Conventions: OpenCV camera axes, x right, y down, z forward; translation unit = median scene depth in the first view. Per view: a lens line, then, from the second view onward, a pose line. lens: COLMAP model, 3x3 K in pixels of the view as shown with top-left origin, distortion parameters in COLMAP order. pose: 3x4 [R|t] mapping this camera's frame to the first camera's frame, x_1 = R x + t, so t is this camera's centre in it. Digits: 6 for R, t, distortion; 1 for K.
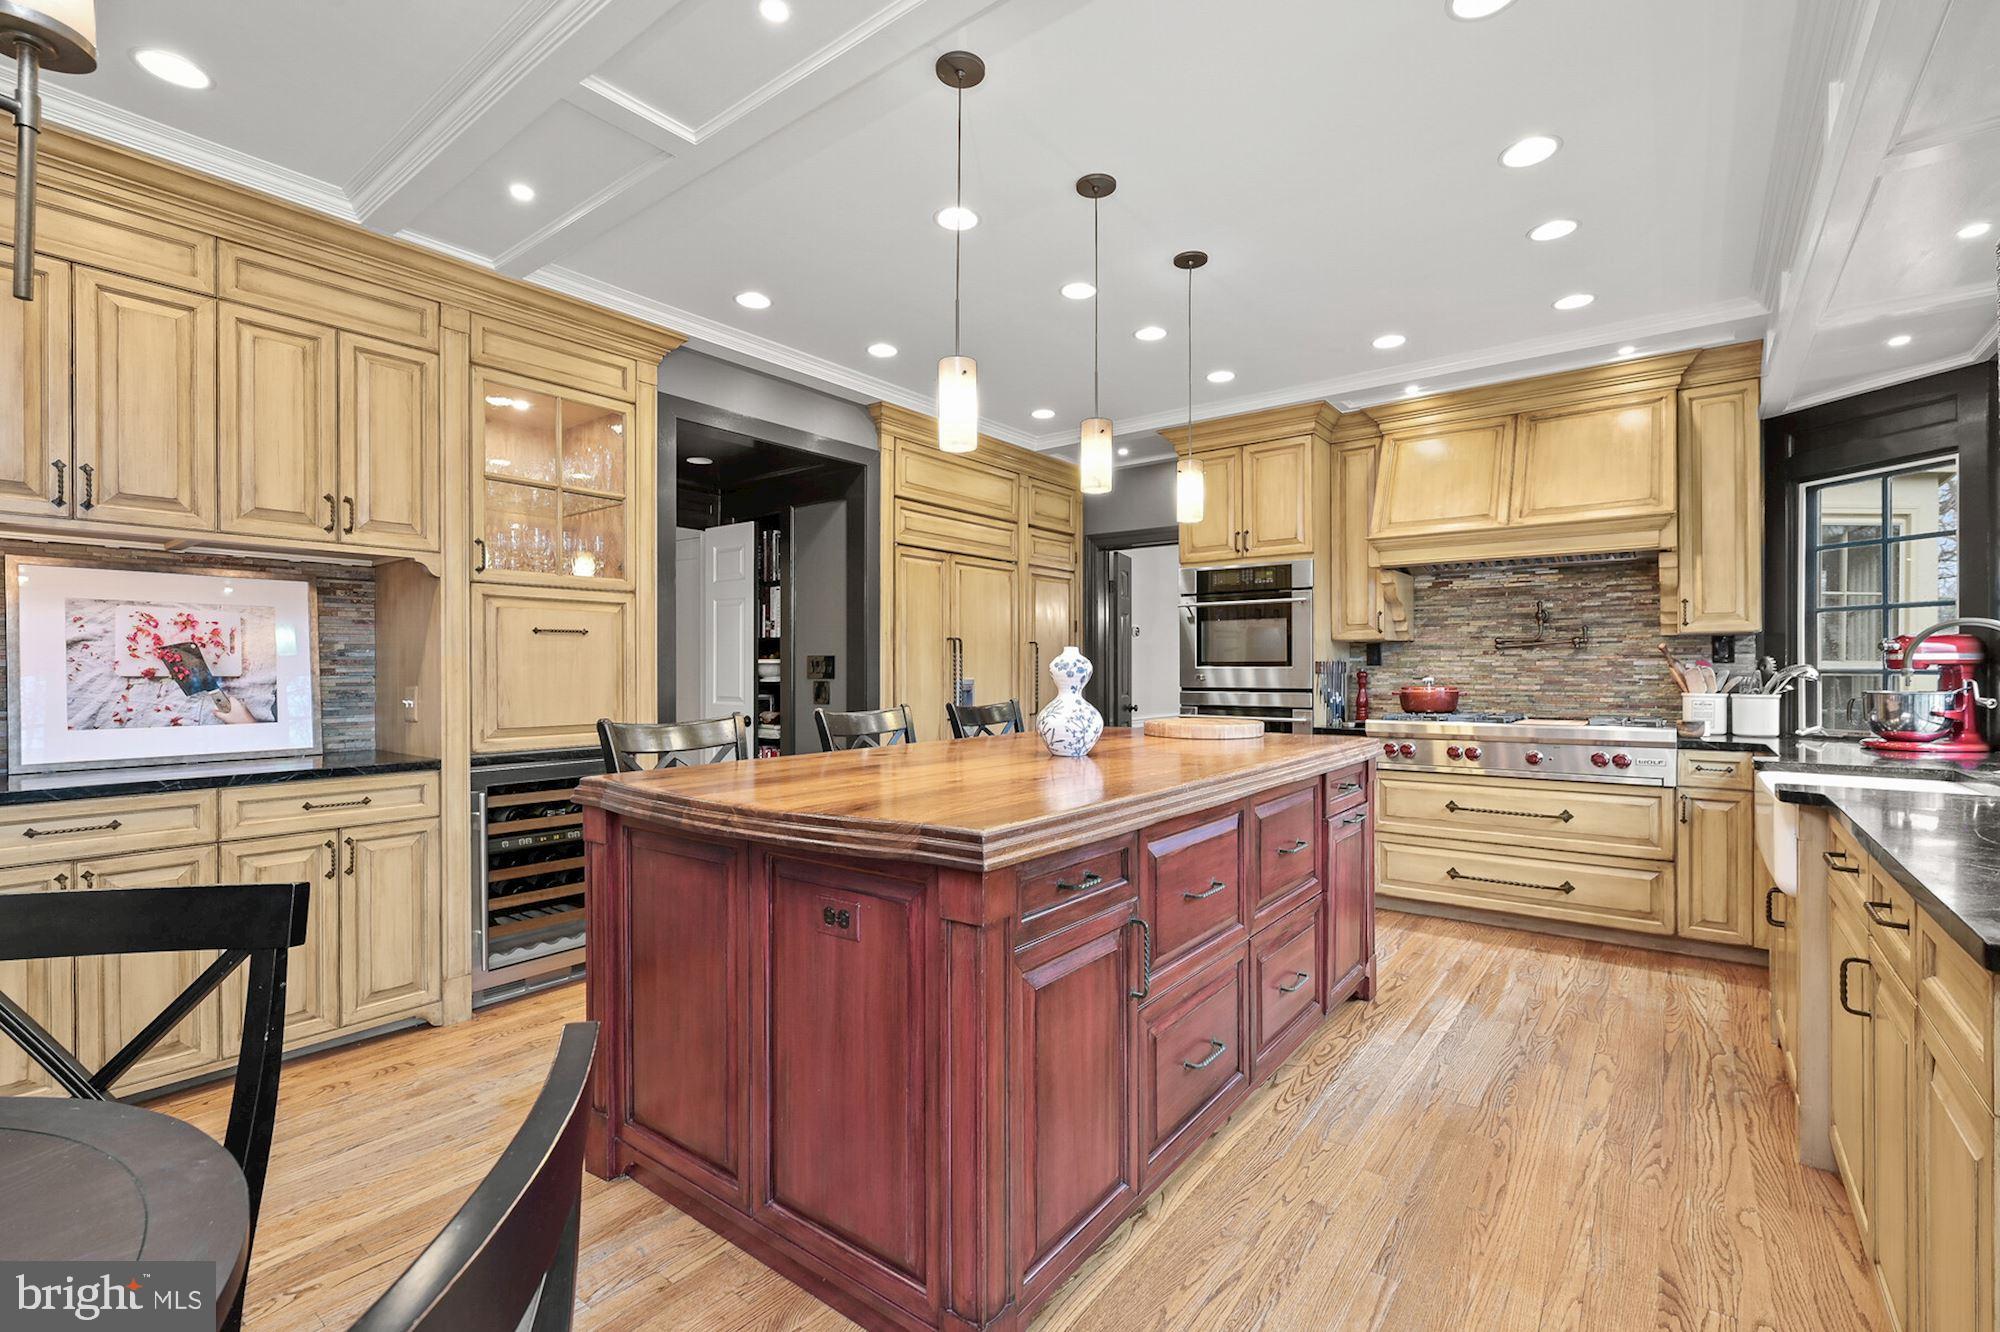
lens RADIAL K [[901.3, 0, 996.6], [0, 901.3, 667.7], [0, 0, 1]] dist [-0.003312, -0.000108]
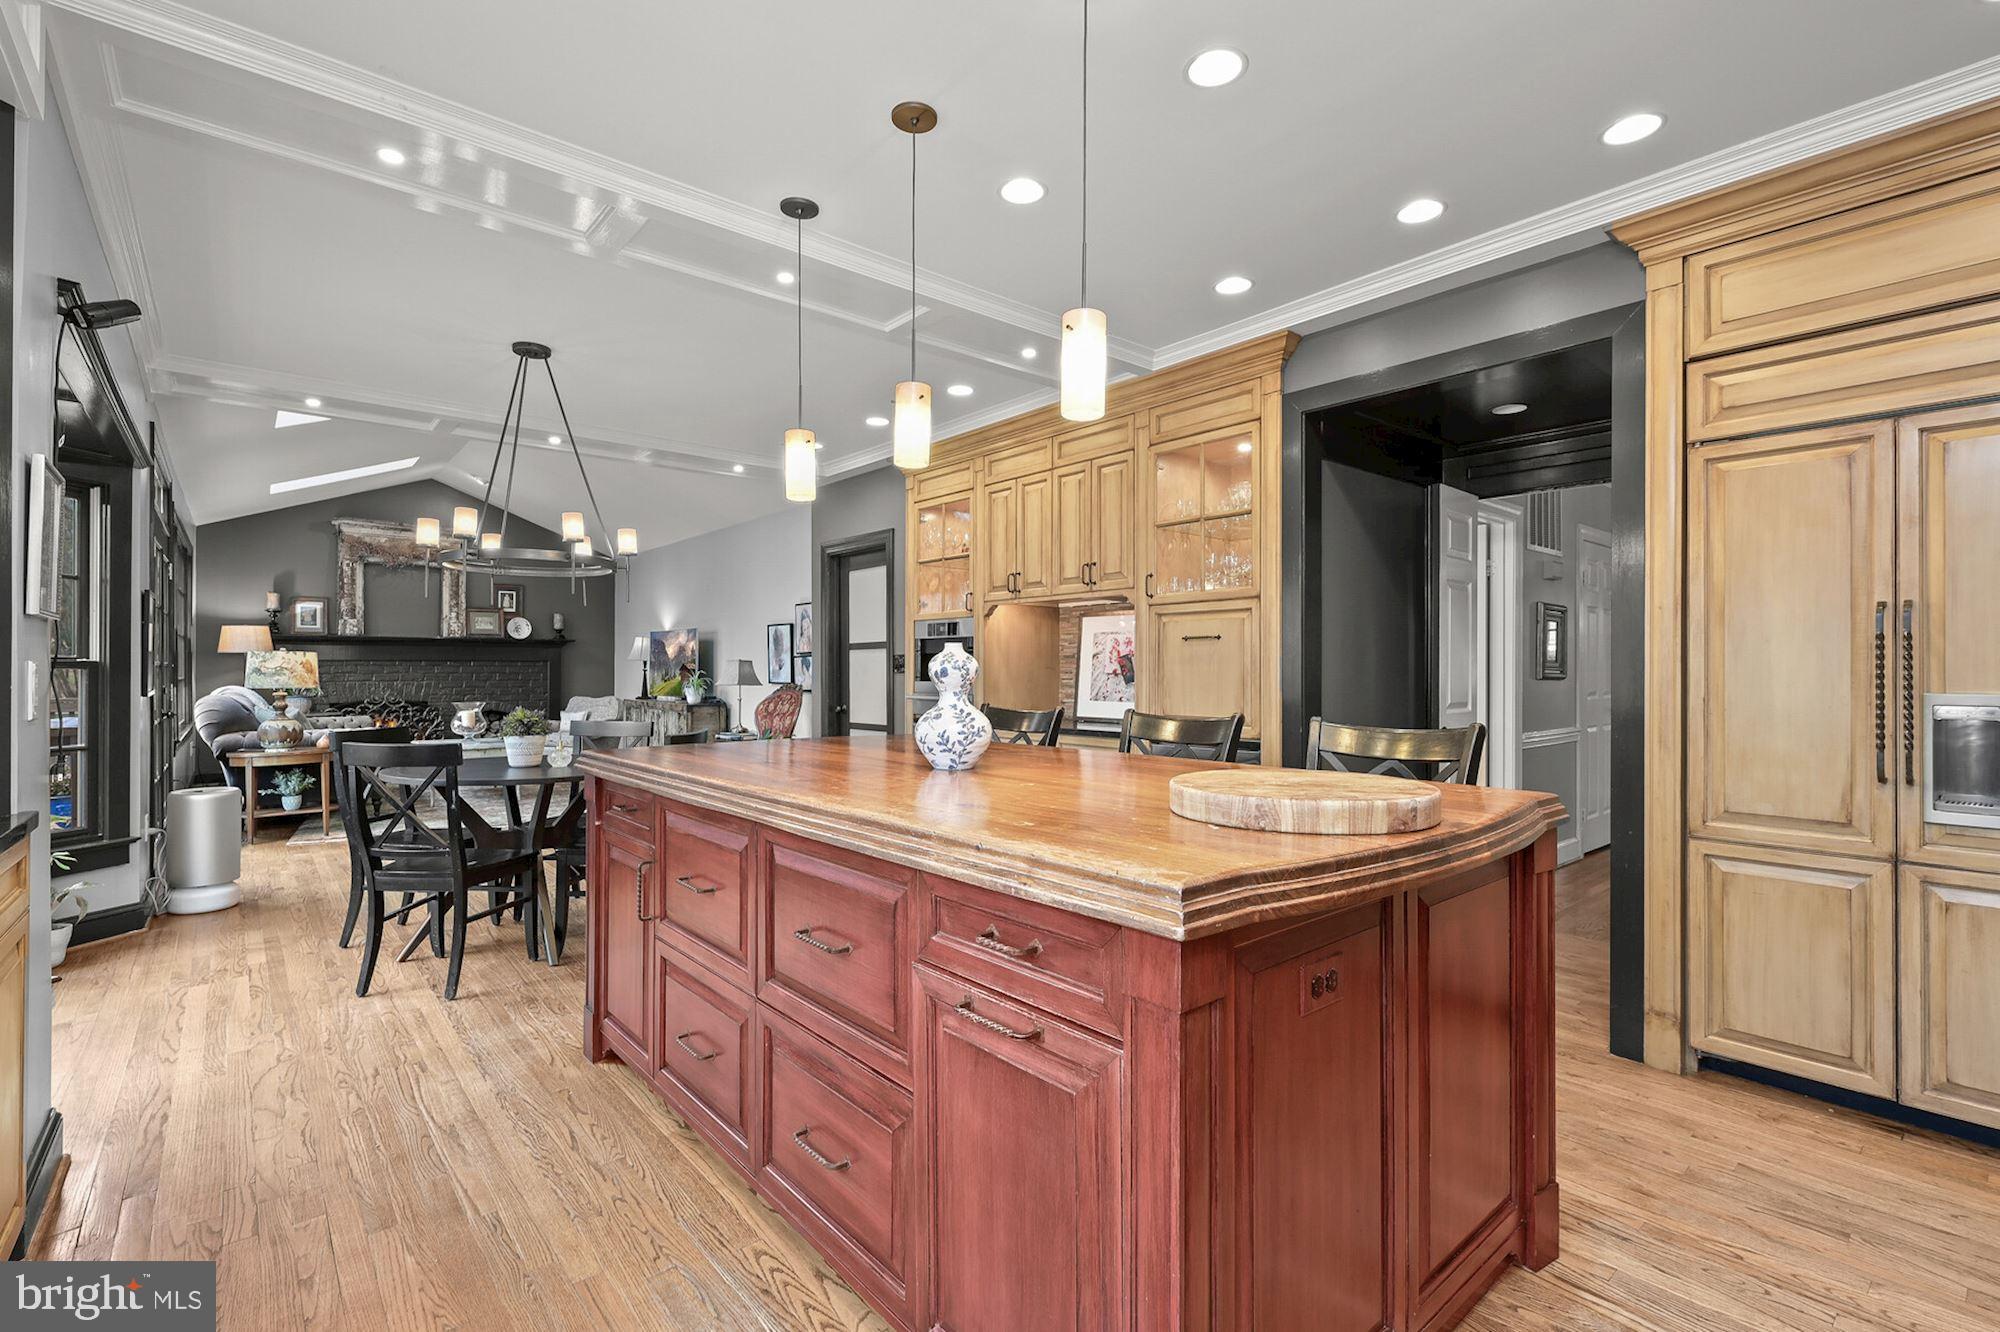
lens RADIAL K [[901.3, 0, 1003.1], [0, 901.3, 661.9], [0, 0, 1]] dist [-0.003312, -0.000108]
pose [[-0.213293, -0.006696, -0.976965, 0.810897], [0.001016, 0.999974, -0.007076, -0.000613], [0.976988, -0.002501, -0.213280, 1.092209]]
